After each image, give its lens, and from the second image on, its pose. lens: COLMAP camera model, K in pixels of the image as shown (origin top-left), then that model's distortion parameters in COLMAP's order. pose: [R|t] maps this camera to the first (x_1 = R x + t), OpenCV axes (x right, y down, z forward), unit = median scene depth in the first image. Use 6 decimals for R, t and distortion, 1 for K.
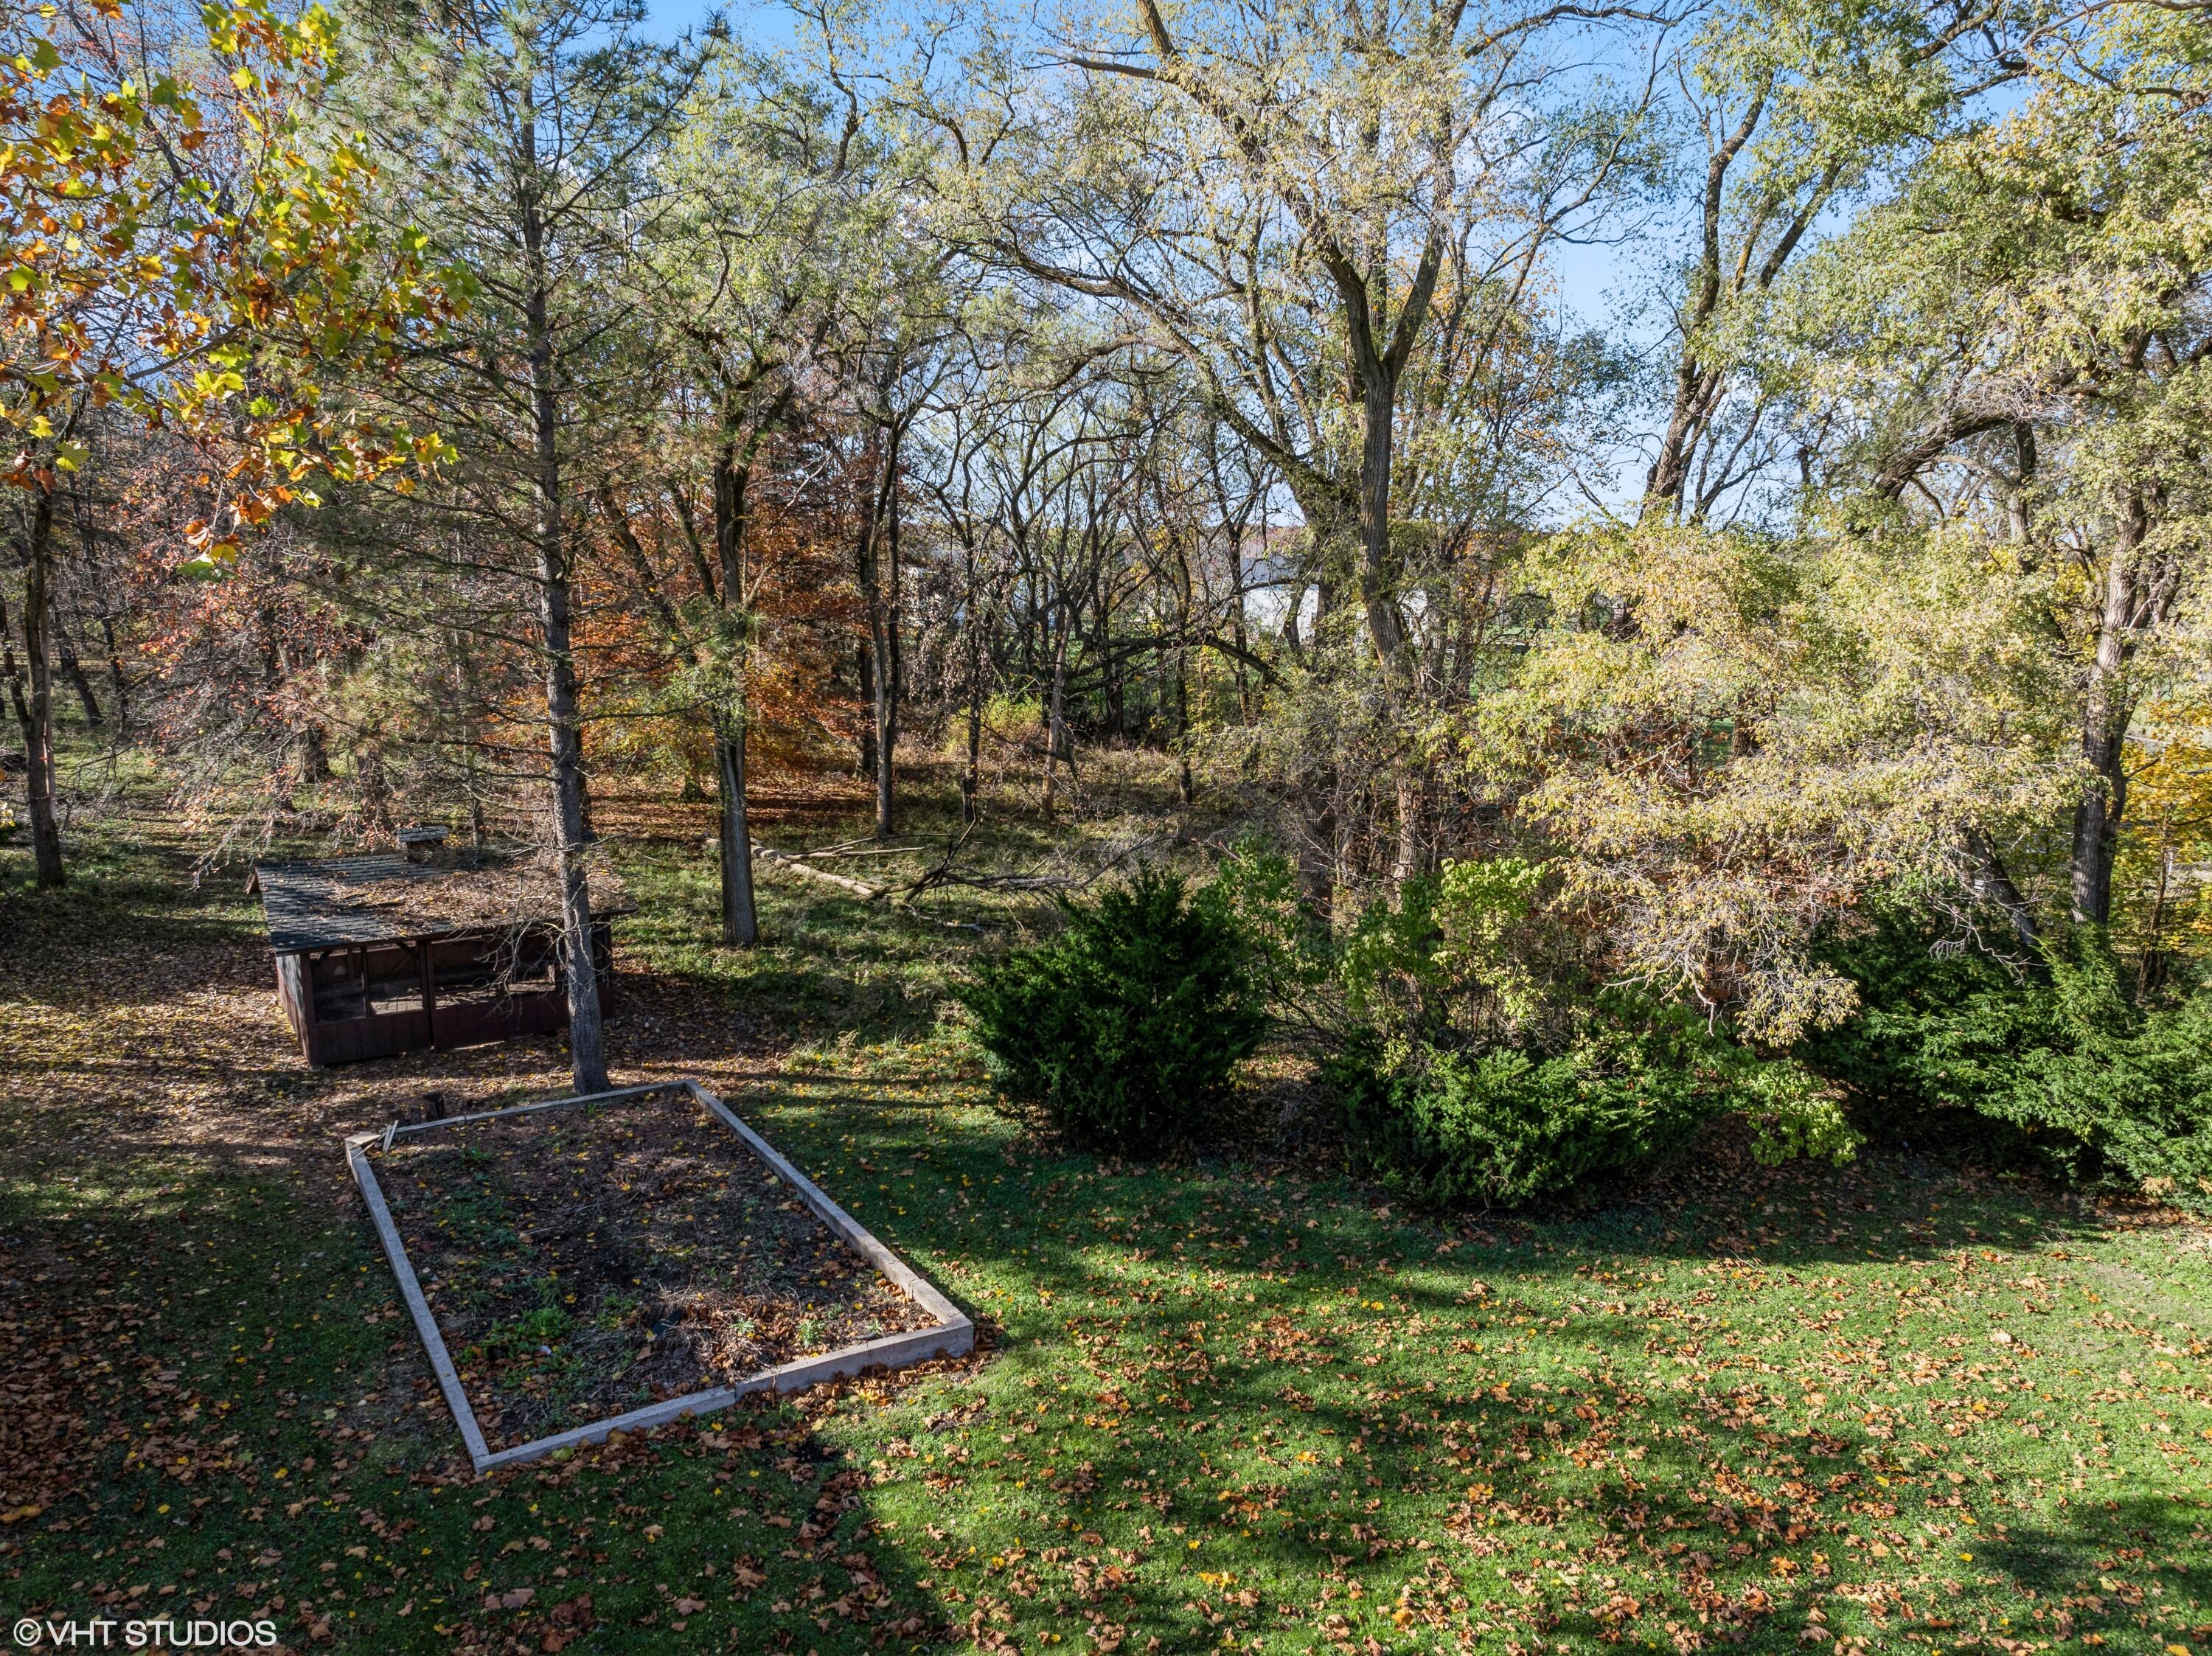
lens RADIAL K [[1575.1, 0, 1115.2], [0, 1575.1, 822.4], [0, 0, 1]] dist [-0.039680, 0.005002]
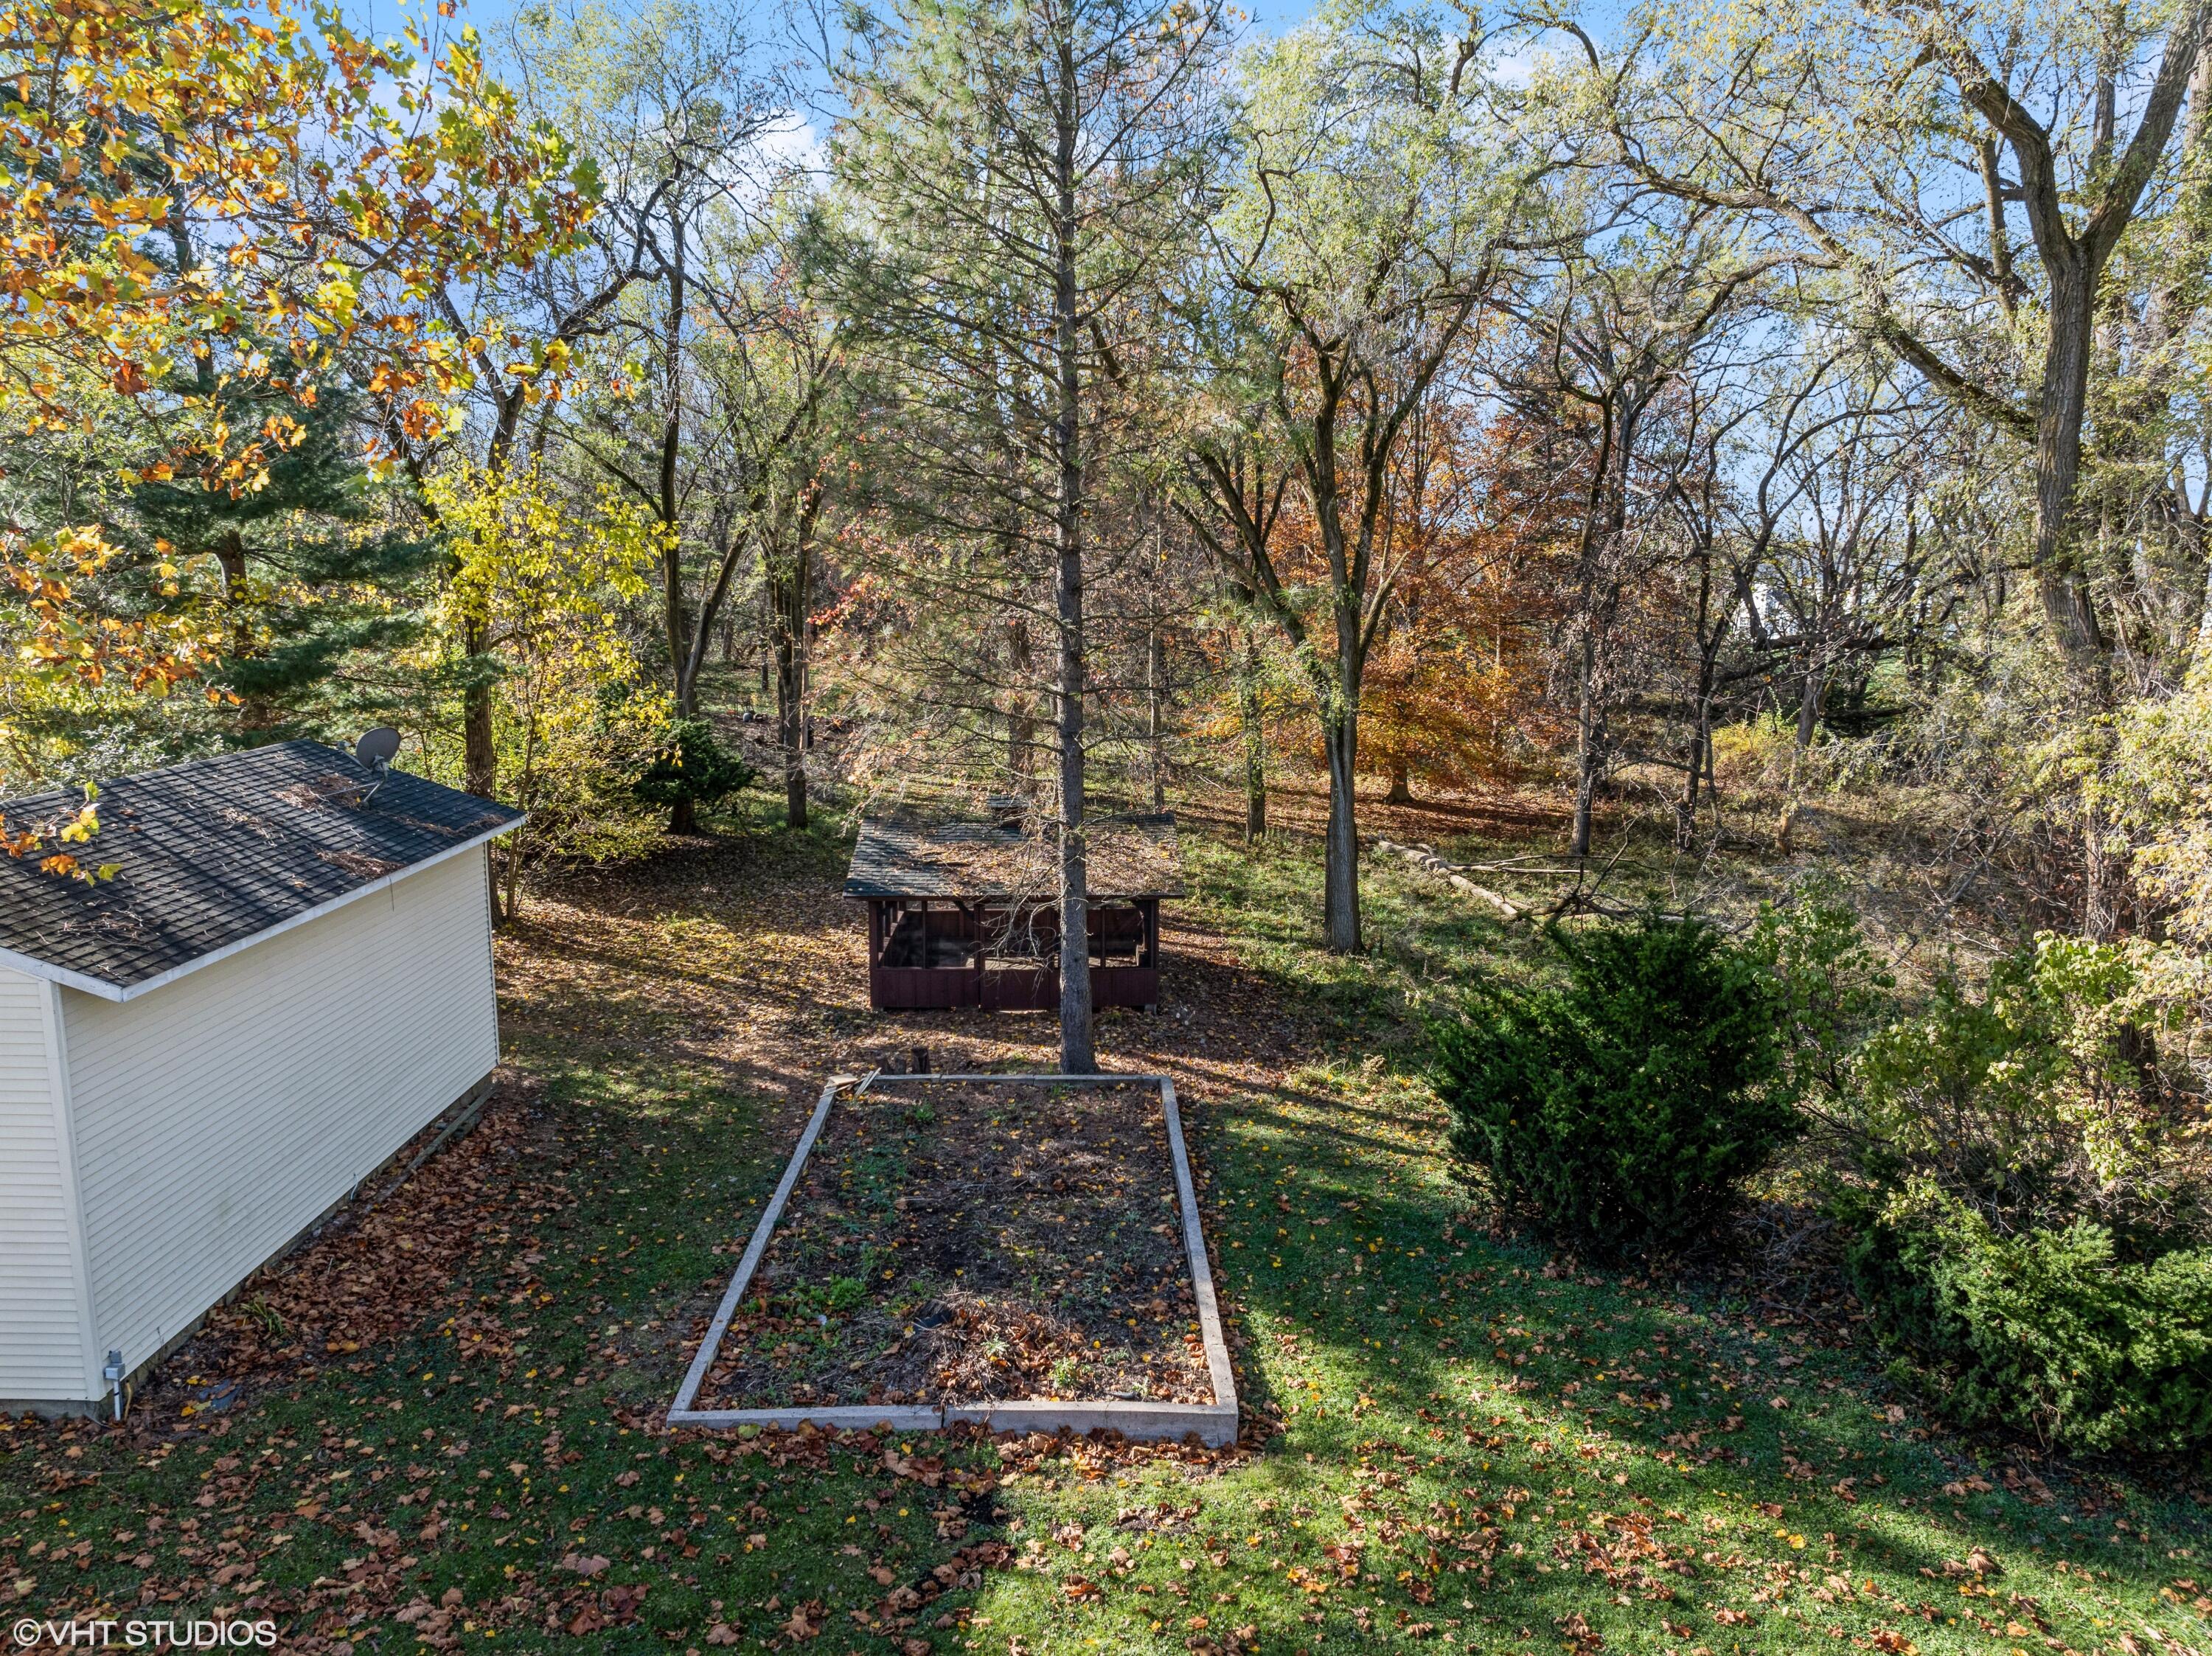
lens RADIAL K [[1575.1, 0, 1115.2], [0, 1575.1, 822.4], [0, 0, 1]] dist [-0.039680, 0.005002]
pose [[0.854072, 0.083546, -0.513402, 0.200952], [-0.089478, 0.995901, 0.013212, 0.002005], [0.512401, 0.034655, 0.858047, 0.192866]]
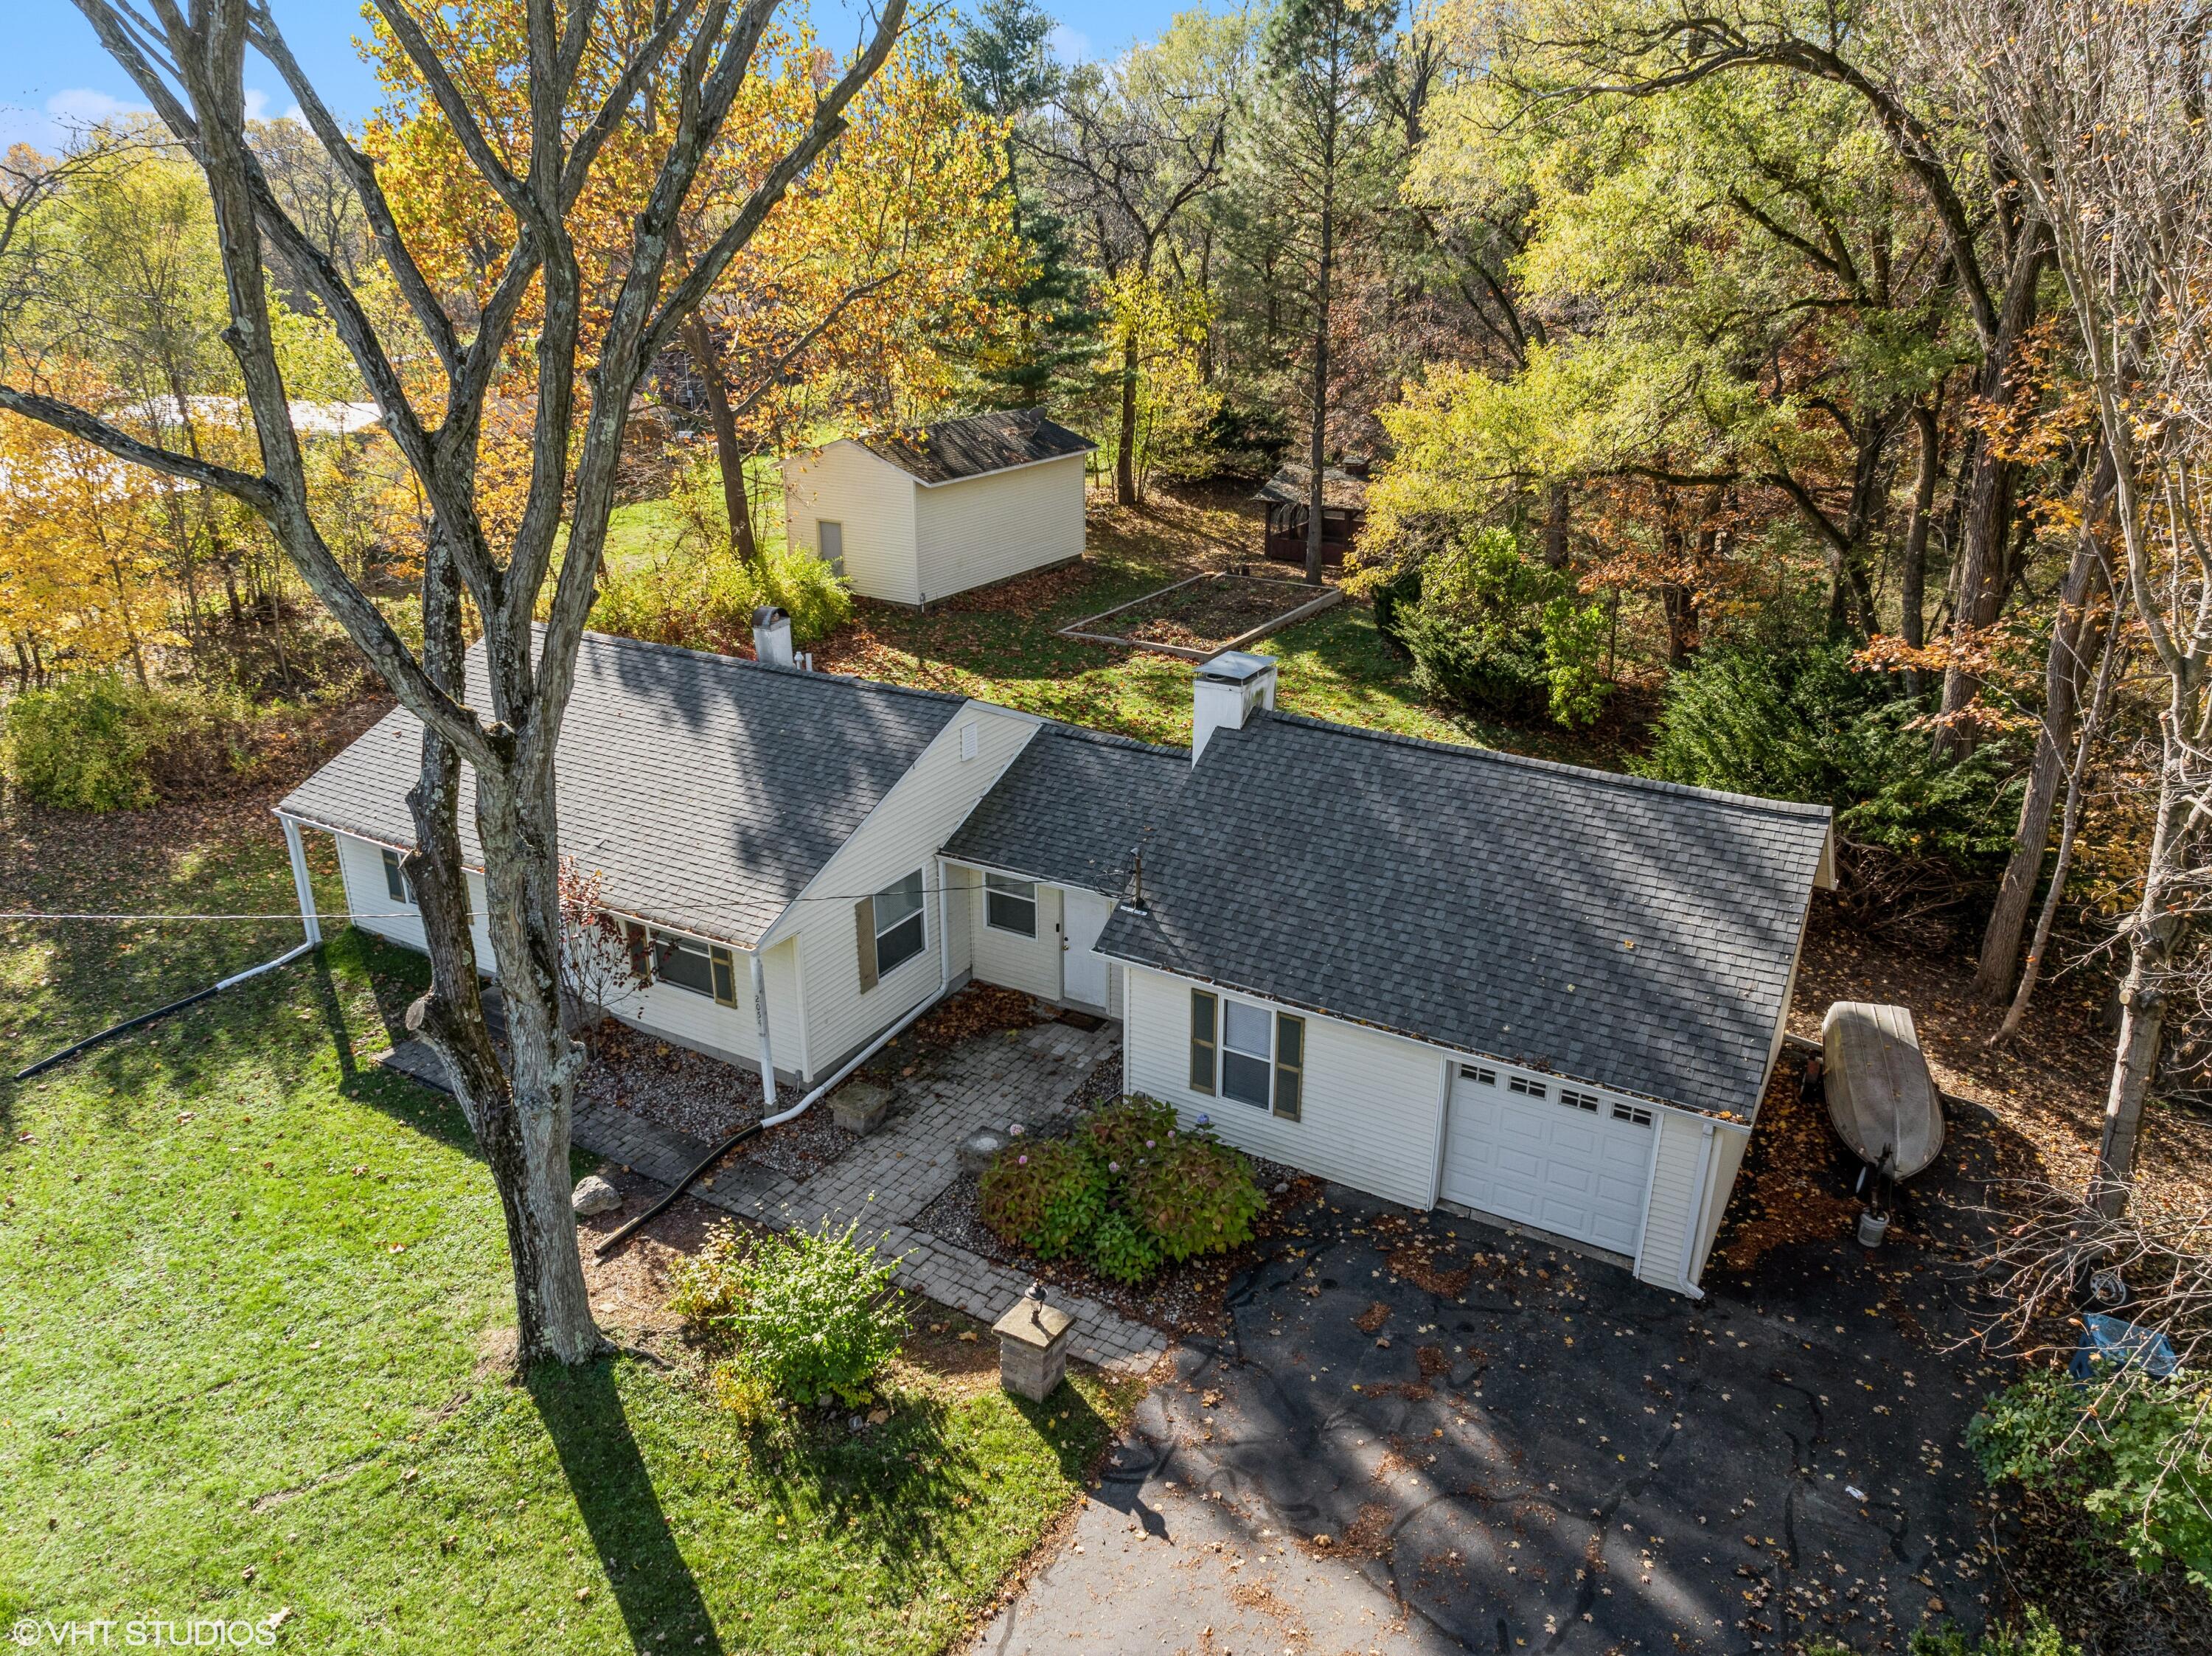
lens RADIAL K [[1553.3, 0, 1106.0], [0, 1553.3, 828.0], [0, 0, 1]] dist [-0.035621, 0.003228]
pose [[0.446675, 0.326641, -0.832939, 1.632613], [-0.149122, 0.945132, 0.290669, -0.100508], [0.882181, -0.005625, 0.470876, -0.286648]]
